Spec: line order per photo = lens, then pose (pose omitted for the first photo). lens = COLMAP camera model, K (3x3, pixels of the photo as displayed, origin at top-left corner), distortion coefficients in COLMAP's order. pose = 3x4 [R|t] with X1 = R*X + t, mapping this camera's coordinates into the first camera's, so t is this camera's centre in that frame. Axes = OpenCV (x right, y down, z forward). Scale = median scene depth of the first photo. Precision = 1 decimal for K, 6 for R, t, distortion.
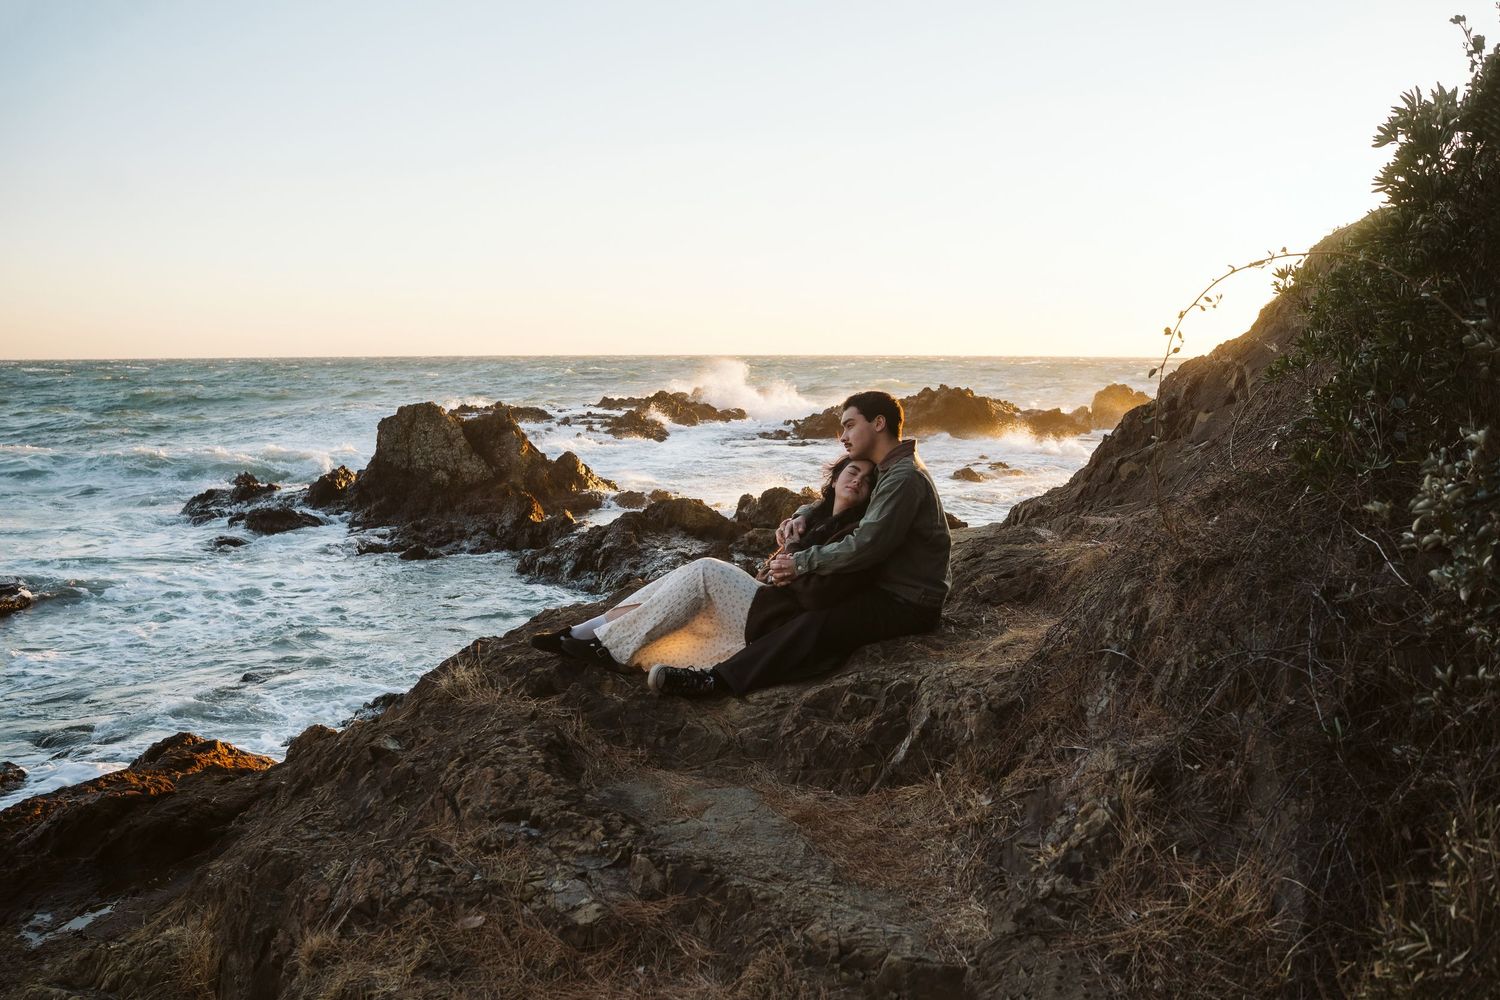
lens RADIAL K [[1439.8, 0, 750.0], [0, 1439.8, 500.0], [0, 0, 1]] dist [-0.200803, 0.239443]
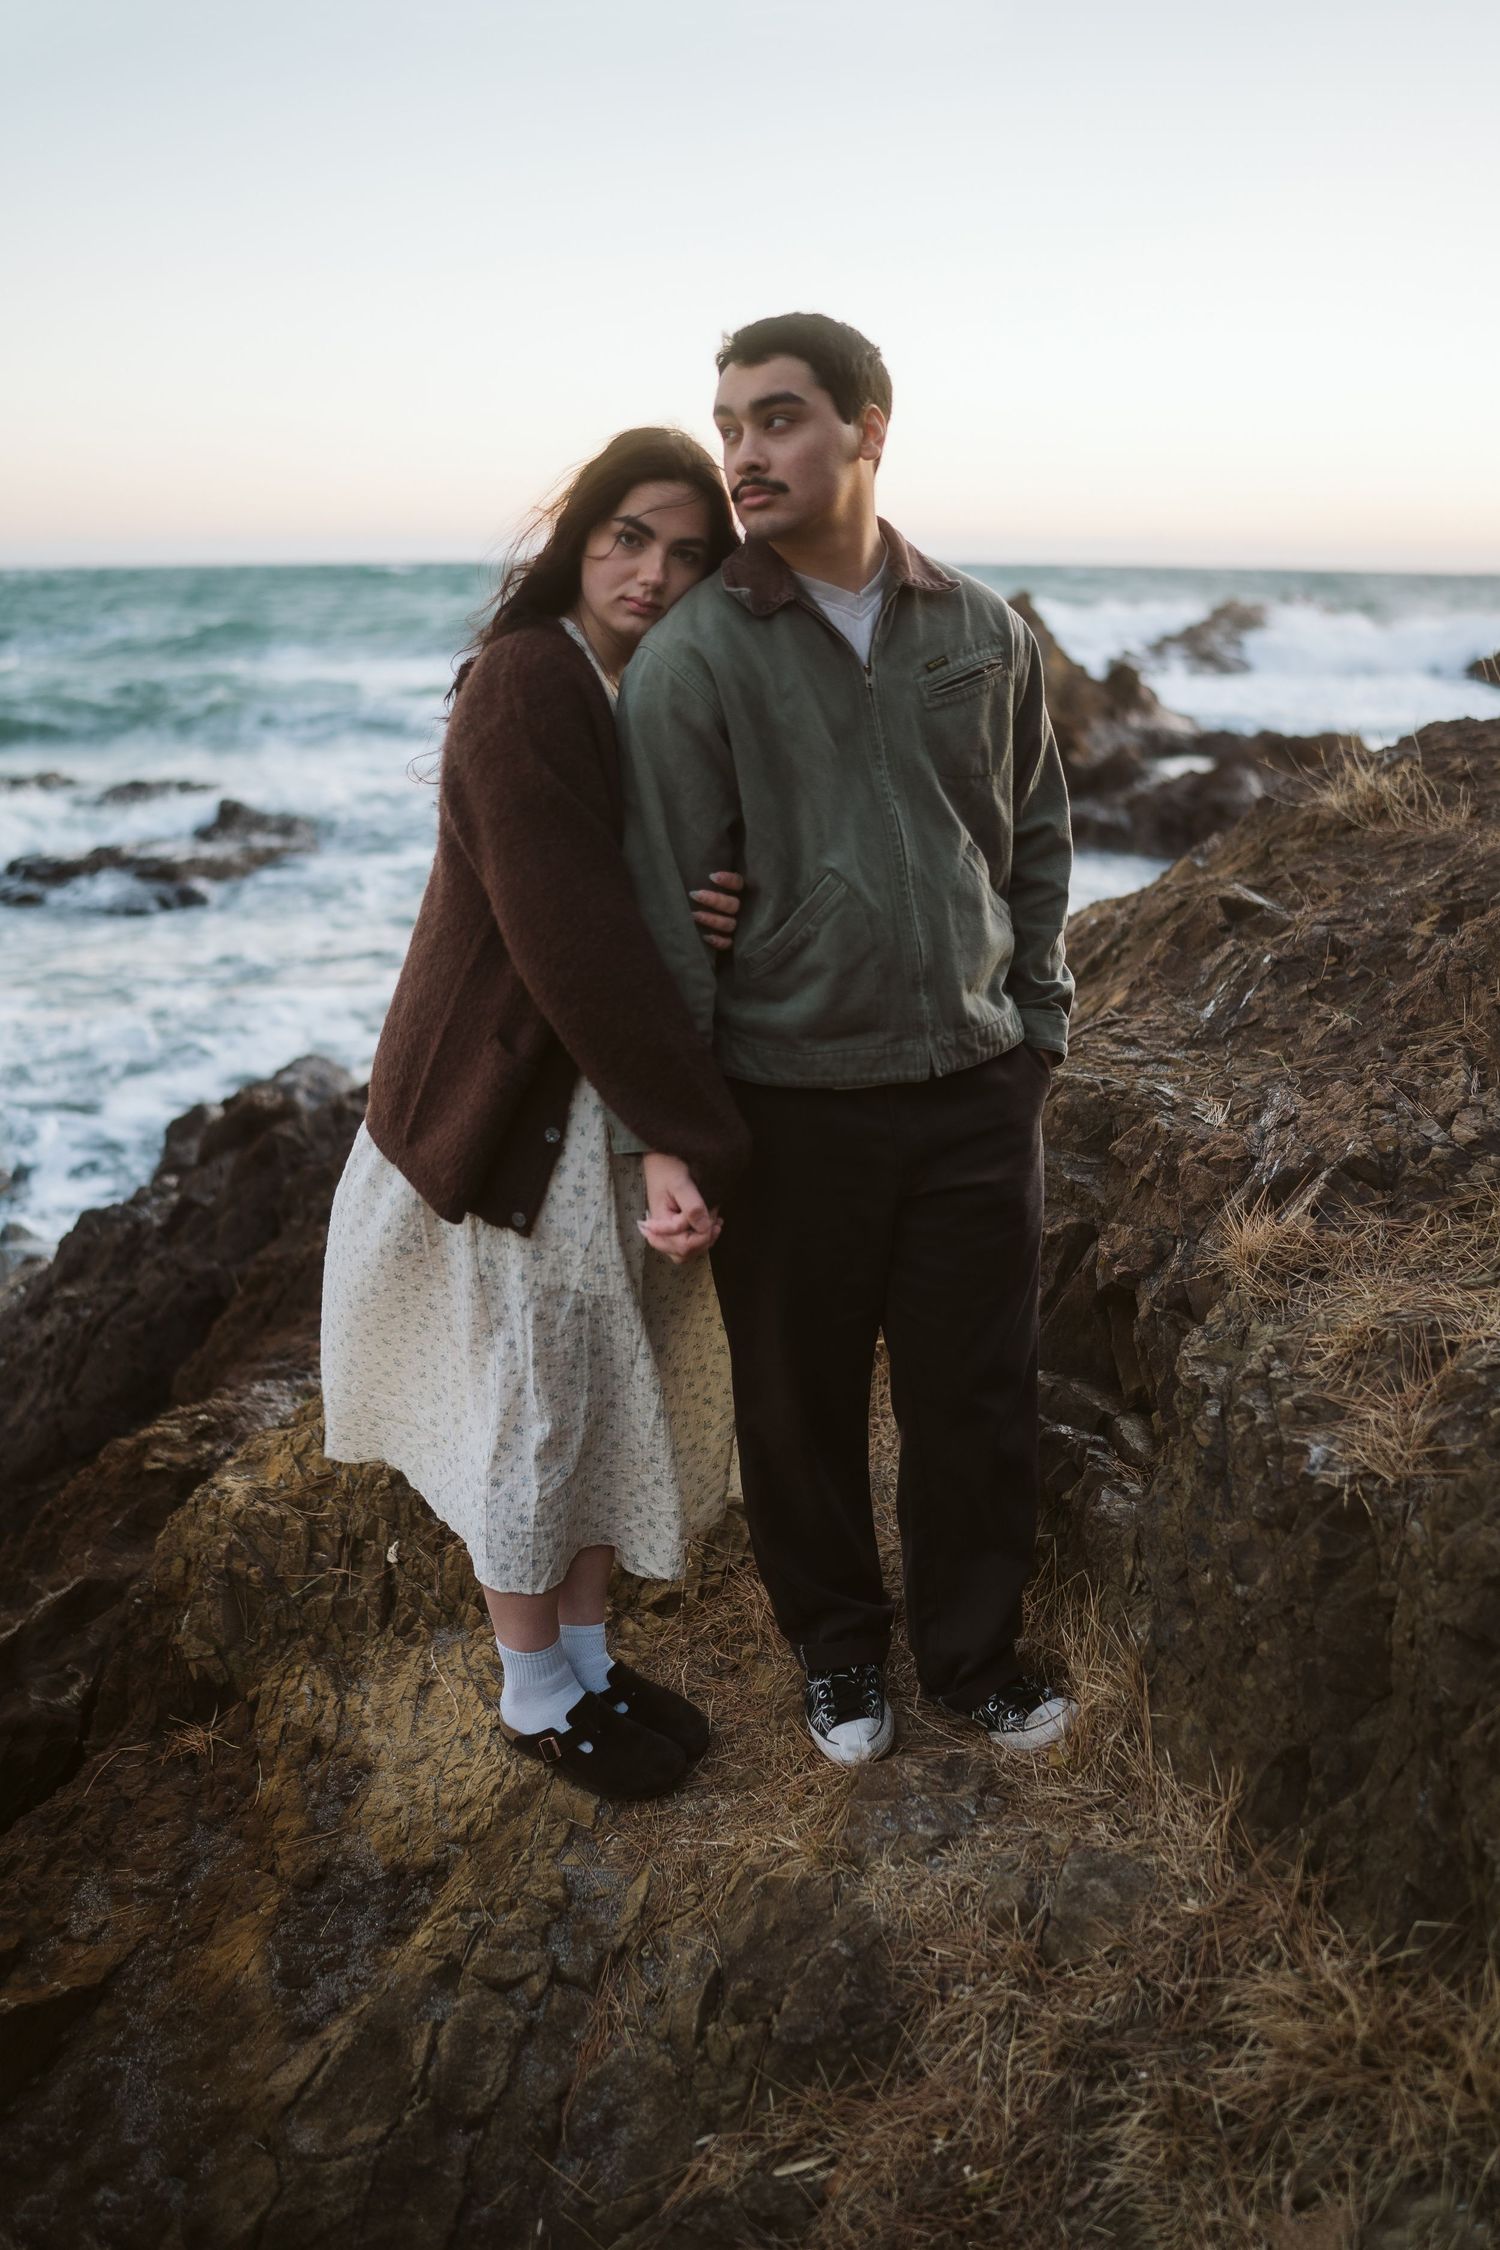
lens RADIAL K [[2159.6, 0, 743.1], [0, 2159.6, 1137.2], [0, 0, 1]] dist [-0.200803, 0.239443]
pose [[0.966345, 0.069317, -0.247736, -0.104203], [-0.029412, 0.986469, 0.161288, 0.061862], [0.255564, -0.148574, 0.955308, 0.106025]]
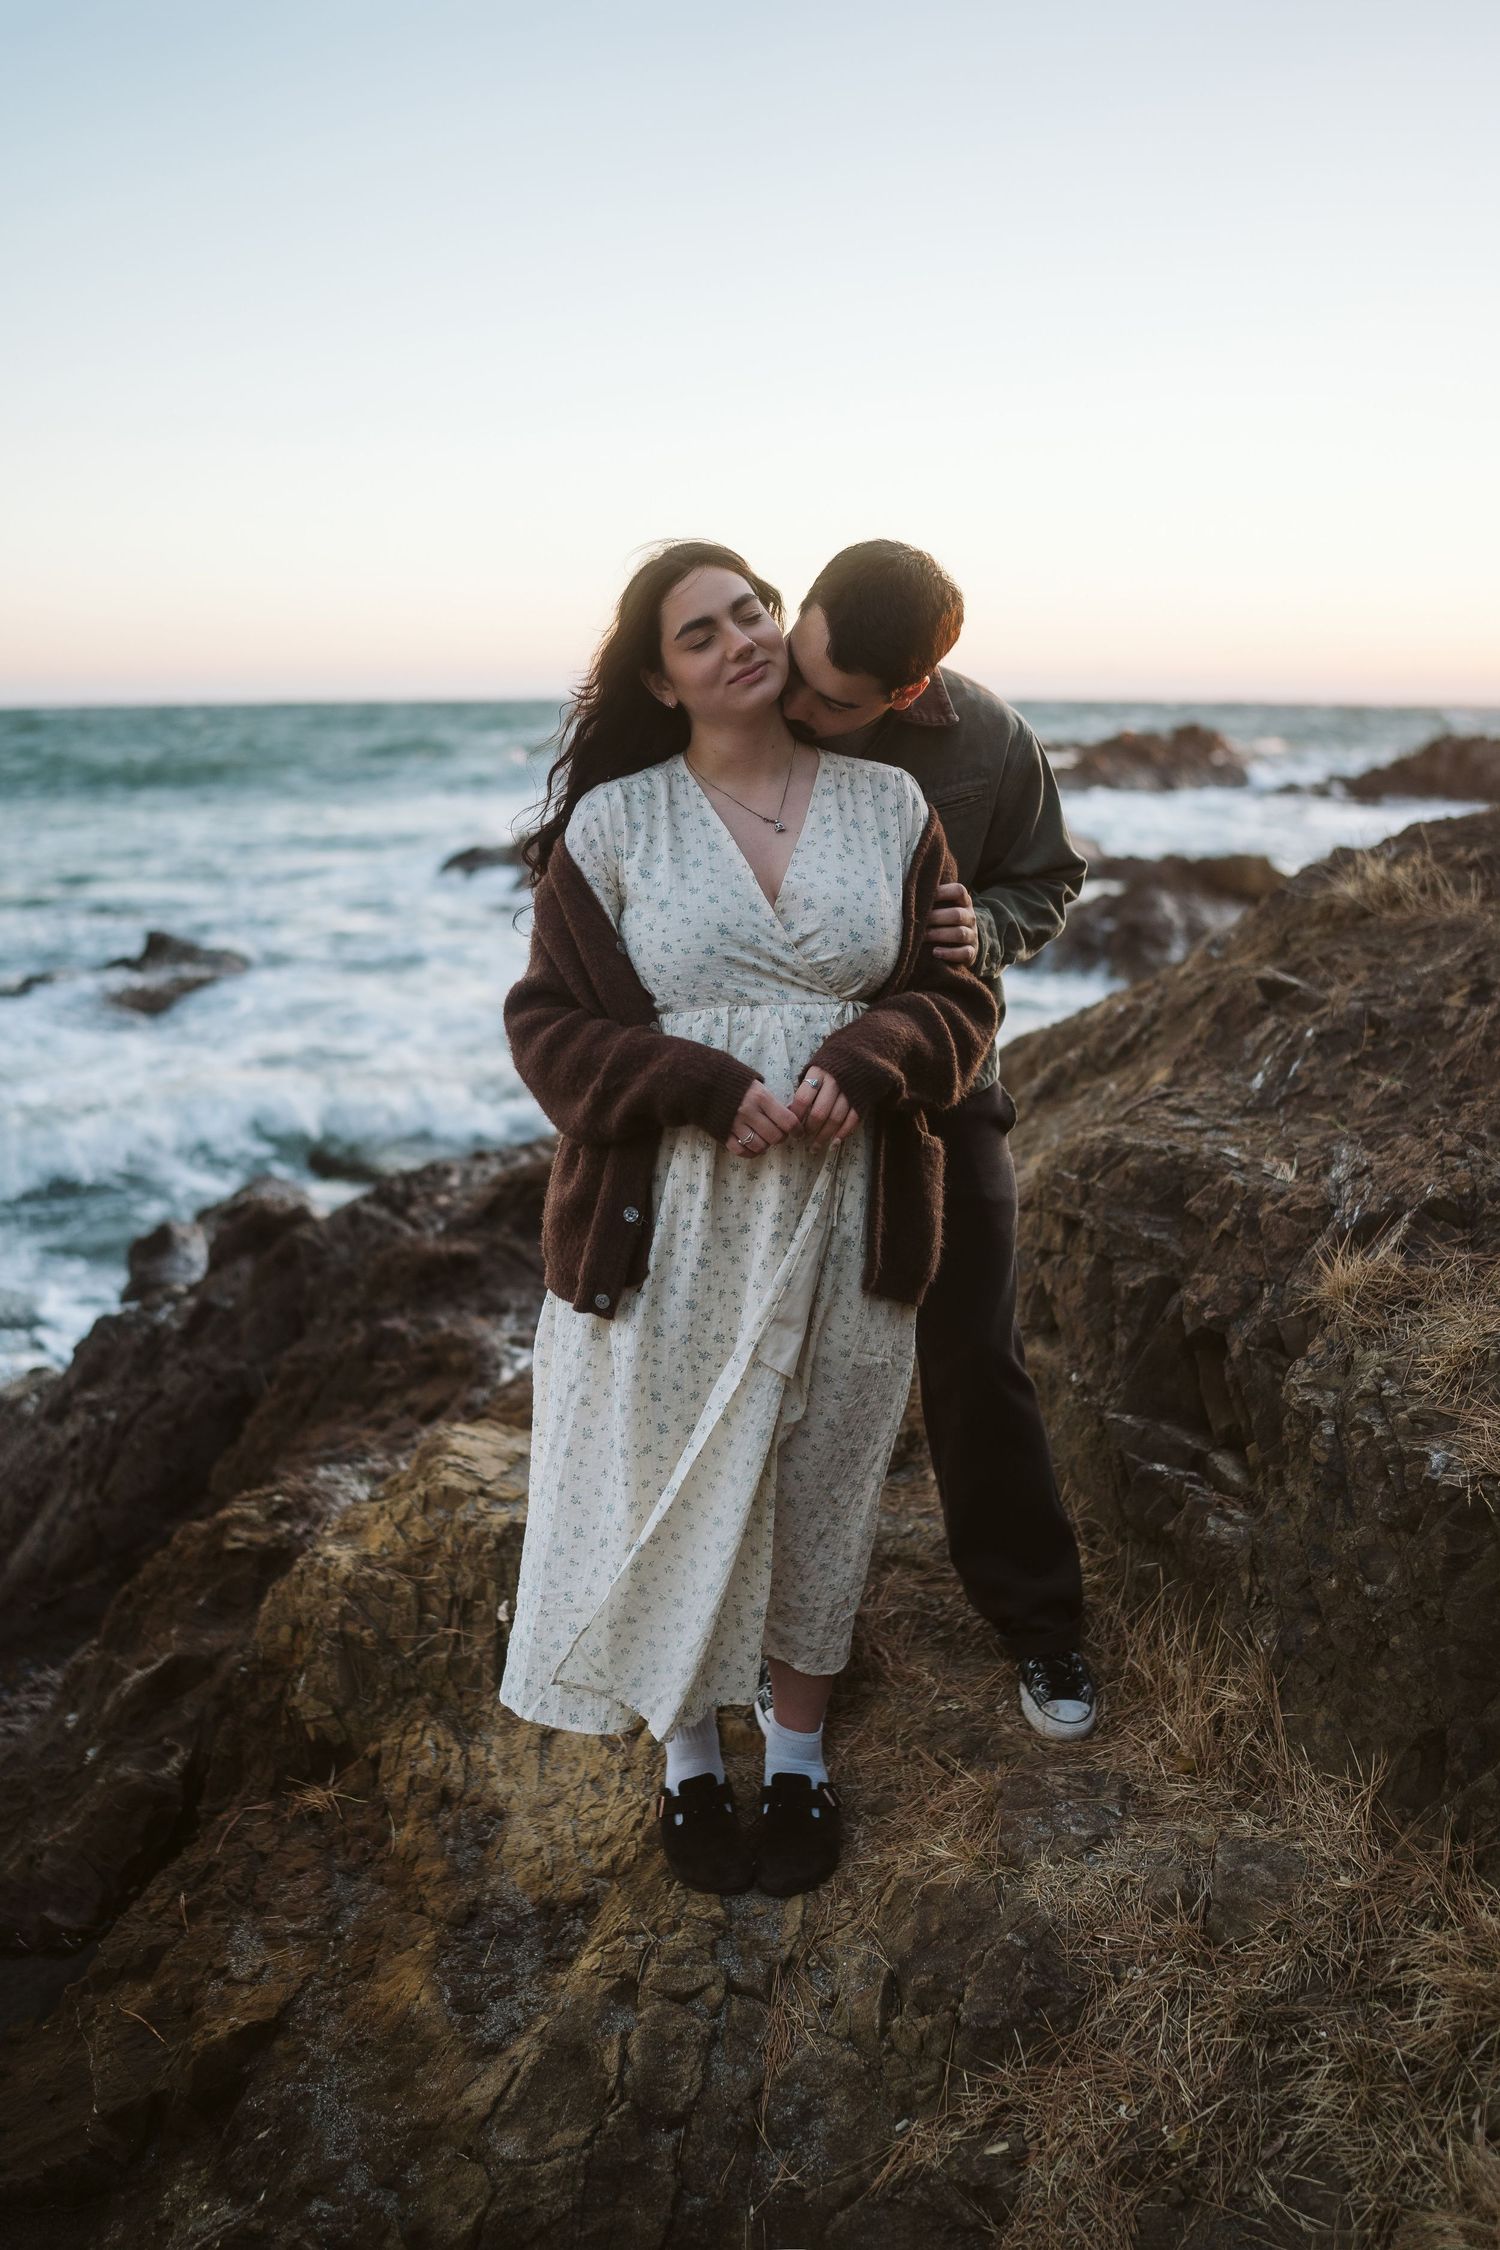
lens RADIAL K [[2159.6, 0, 743.1], [0, 2159.6, 1137.2], [0, 0, 1]] dist [-0.200803, 0.239443]
pose [[0.978094, 0.039729, -0.204337, -0.126622], [-0.019765, 0.994908, 0.098830, 0.069044], [0.207223, -0.092626, 0.973899, 0.082908]]
